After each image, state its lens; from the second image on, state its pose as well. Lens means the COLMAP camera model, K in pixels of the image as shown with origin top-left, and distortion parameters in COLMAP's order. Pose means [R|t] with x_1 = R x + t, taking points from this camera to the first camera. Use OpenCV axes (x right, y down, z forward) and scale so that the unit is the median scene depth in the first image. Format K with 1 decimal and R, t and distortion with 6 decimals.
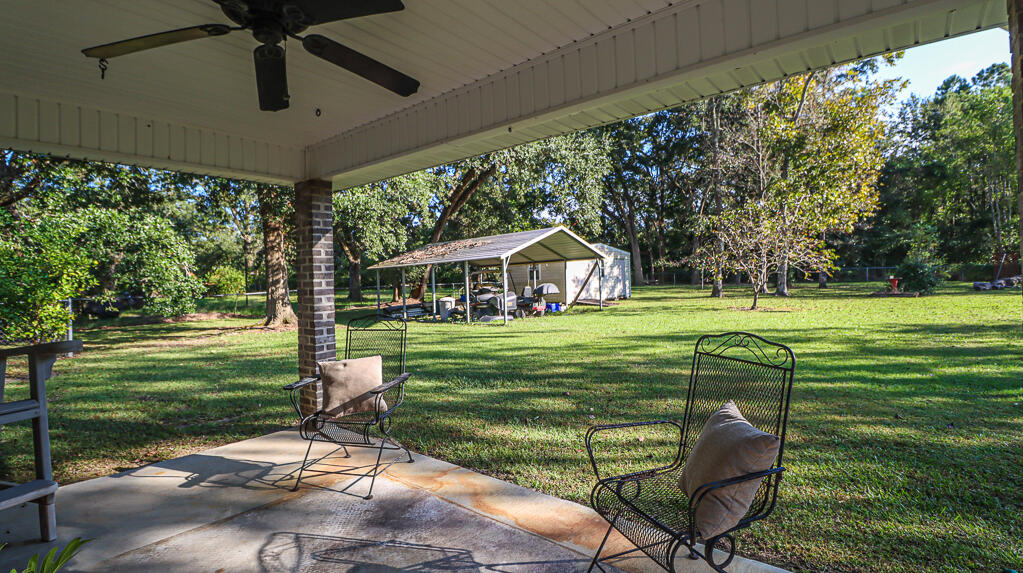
lens RADIAL K [[477.6, 0, 507.5], [0, 477.6, 276.7], [0, 0, 1]] dist [0.001527, -0.013905]
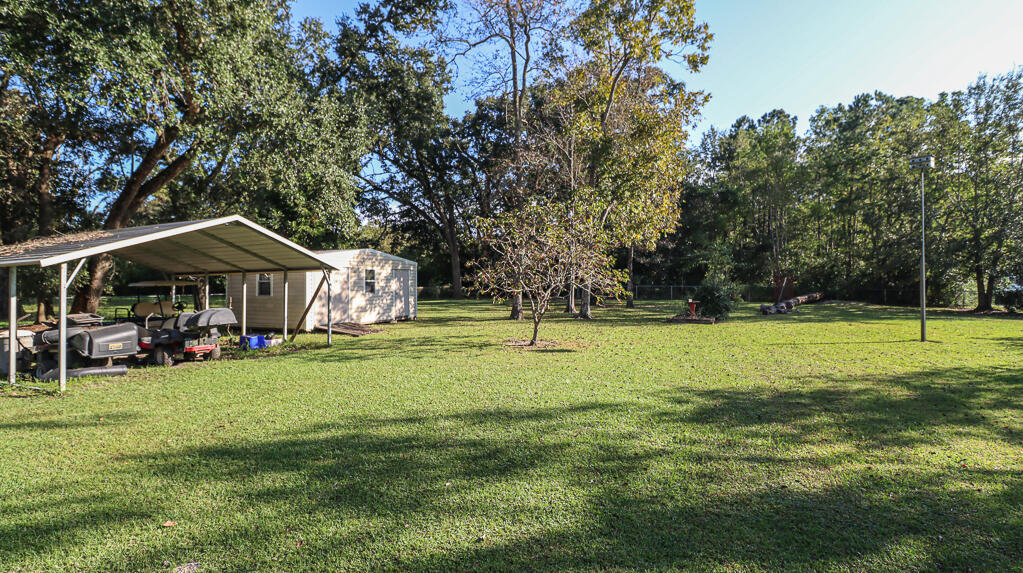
lens RADIAL K [[477.6, 0, 507.5], [0, 477.6, 276.7], [0, 0, 1]] dist [0.001527, -0.013905]
pose [[0.952368, 0.030930, 0.303380, 0.160222], [-0.026553, 0.999475, -0.018542, -0.015492], [-0.303794, 0.009603, 0.952689, 0.190940]]
